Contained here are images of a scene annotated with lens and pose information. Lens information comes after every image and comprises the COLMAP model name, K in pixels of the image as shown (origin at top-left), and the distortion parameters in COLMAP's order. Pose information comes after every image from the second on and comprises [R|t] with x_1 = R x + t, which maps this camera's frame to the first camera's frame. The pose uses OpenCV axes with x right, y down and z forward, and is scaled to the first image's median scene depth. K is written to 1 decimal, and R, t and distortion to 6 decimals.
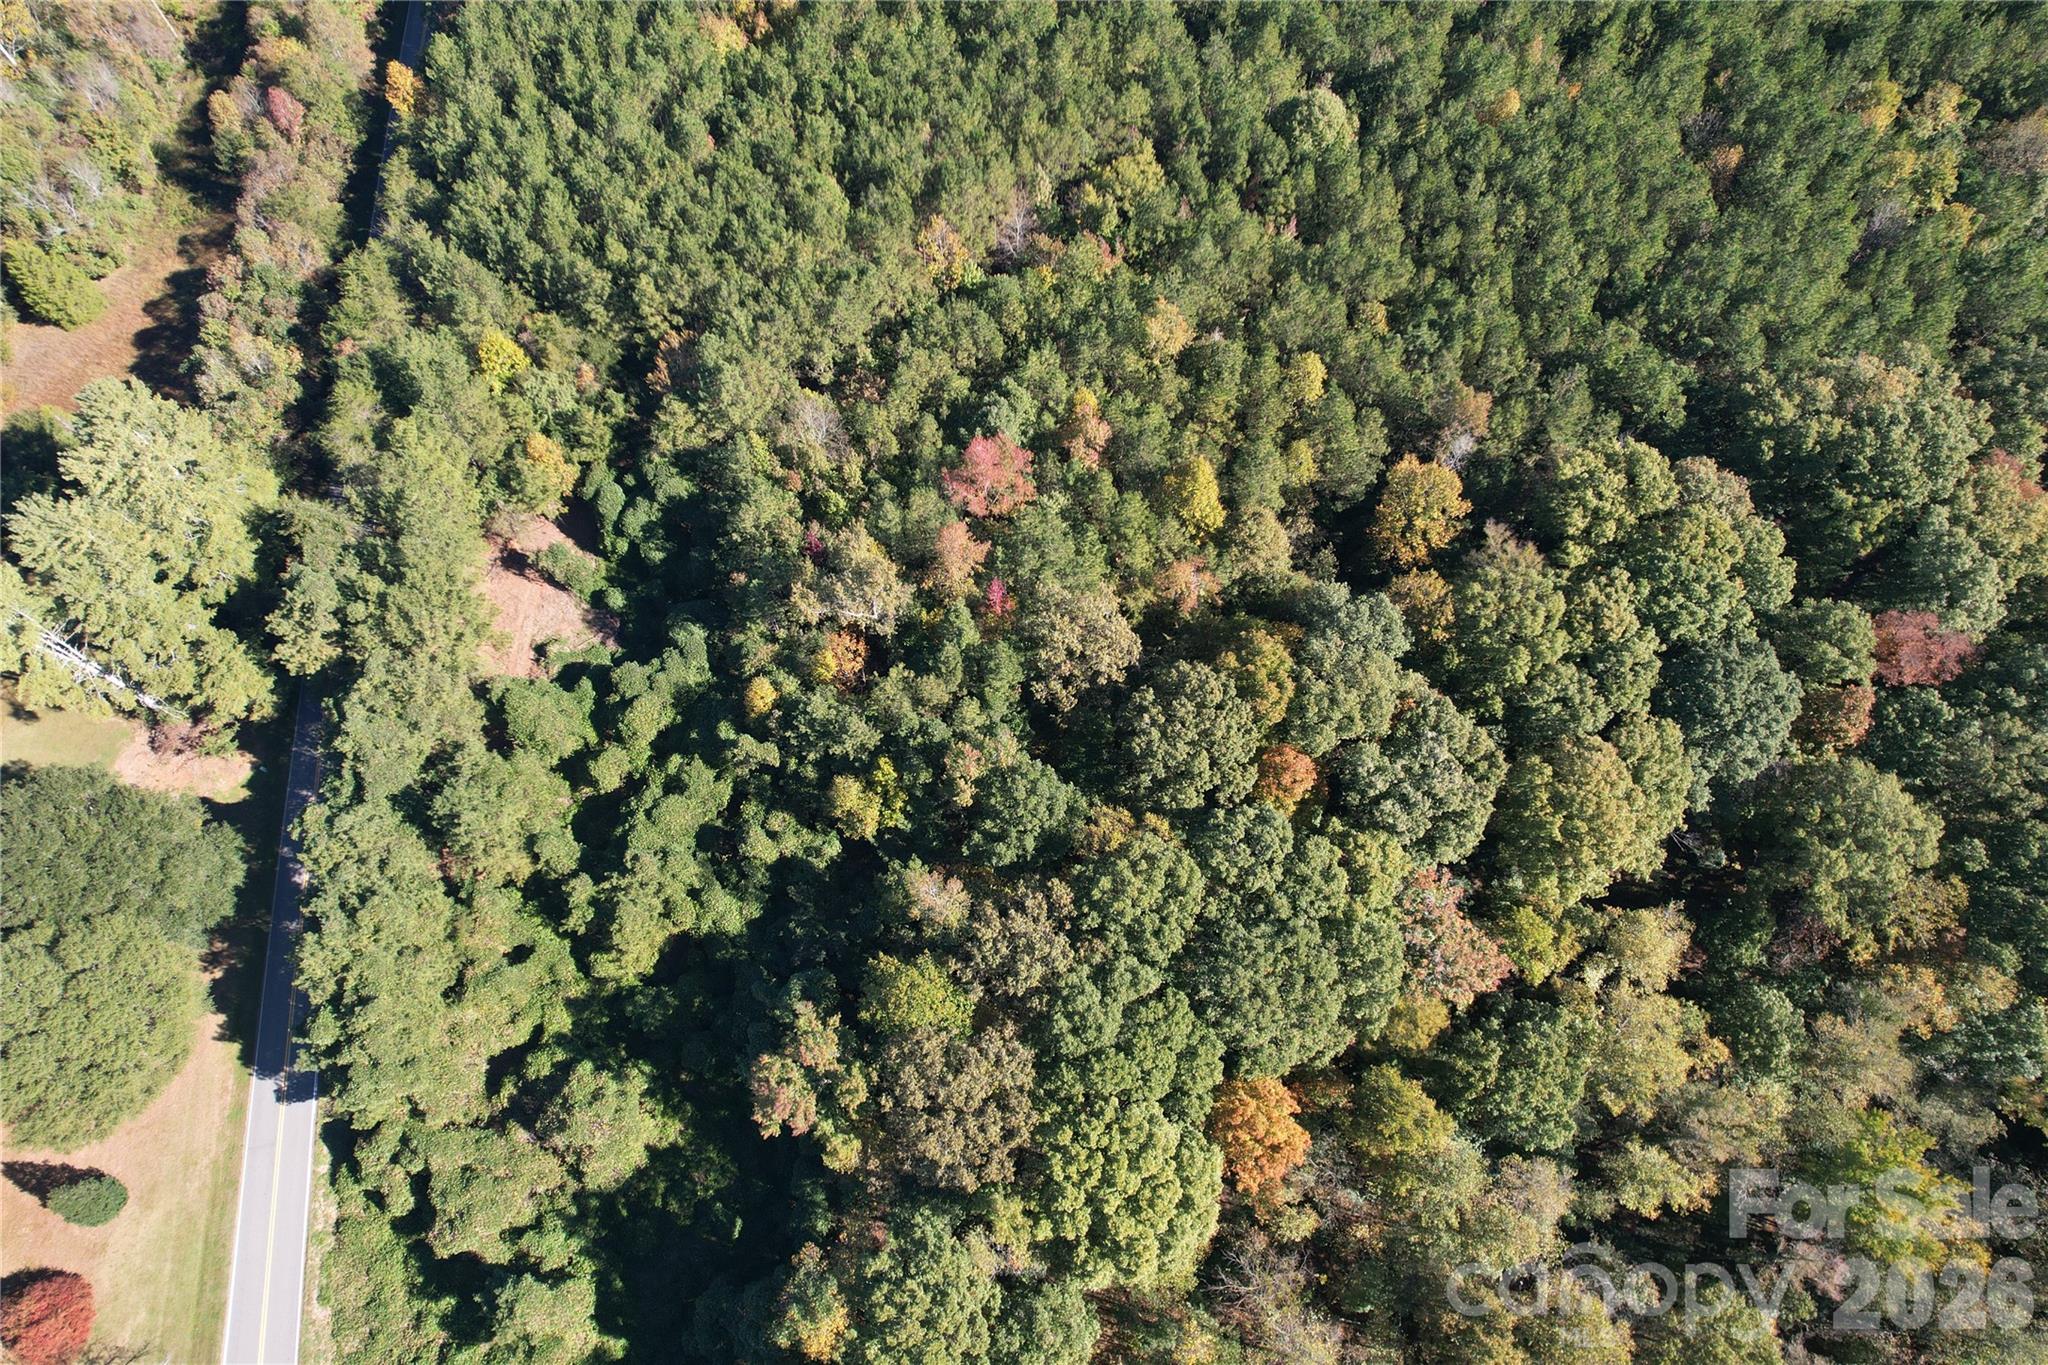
lens RADIAL K [[1311.1, 0, 1026.0], [0, 1311.1, 686.0], [0, 0, 1]] dist [-0.073758, 0.068697]
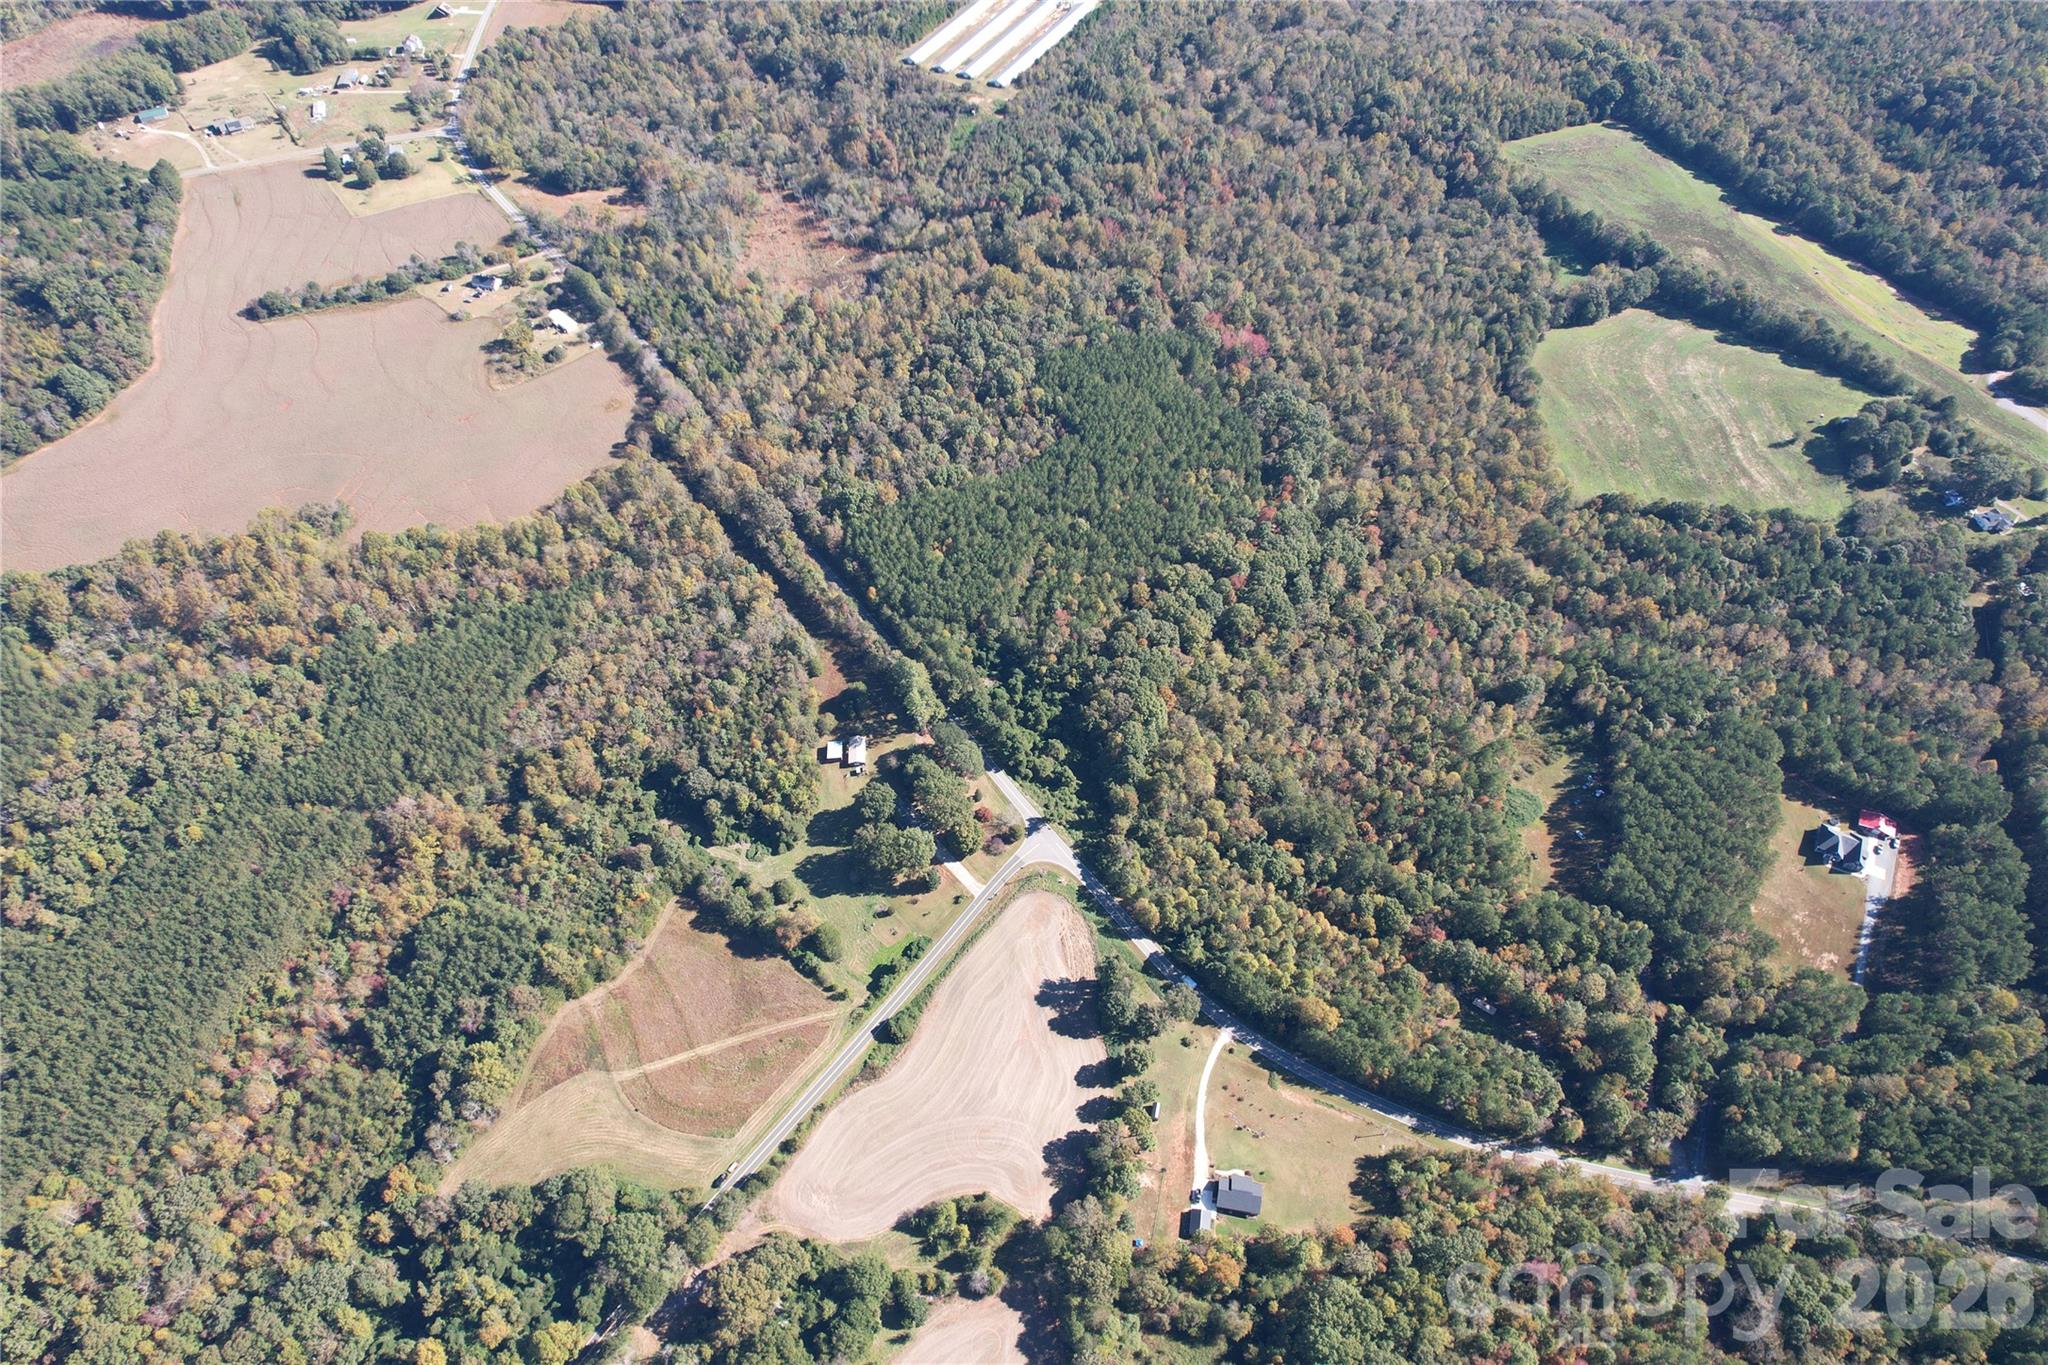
lens RADIAL K [[1311.1, 0, 1036.7], [0, 1311.1, 688.0], [0, 0, 1]] dist [-0.073758, 0.068697]
pose [[0.889886, -0.365084, 0.273526, -1.601208], [0.415833, 0.895735, -0.157298, 0.836470], [-0.187579, 0.253718, 0.948916, -3.682691]]
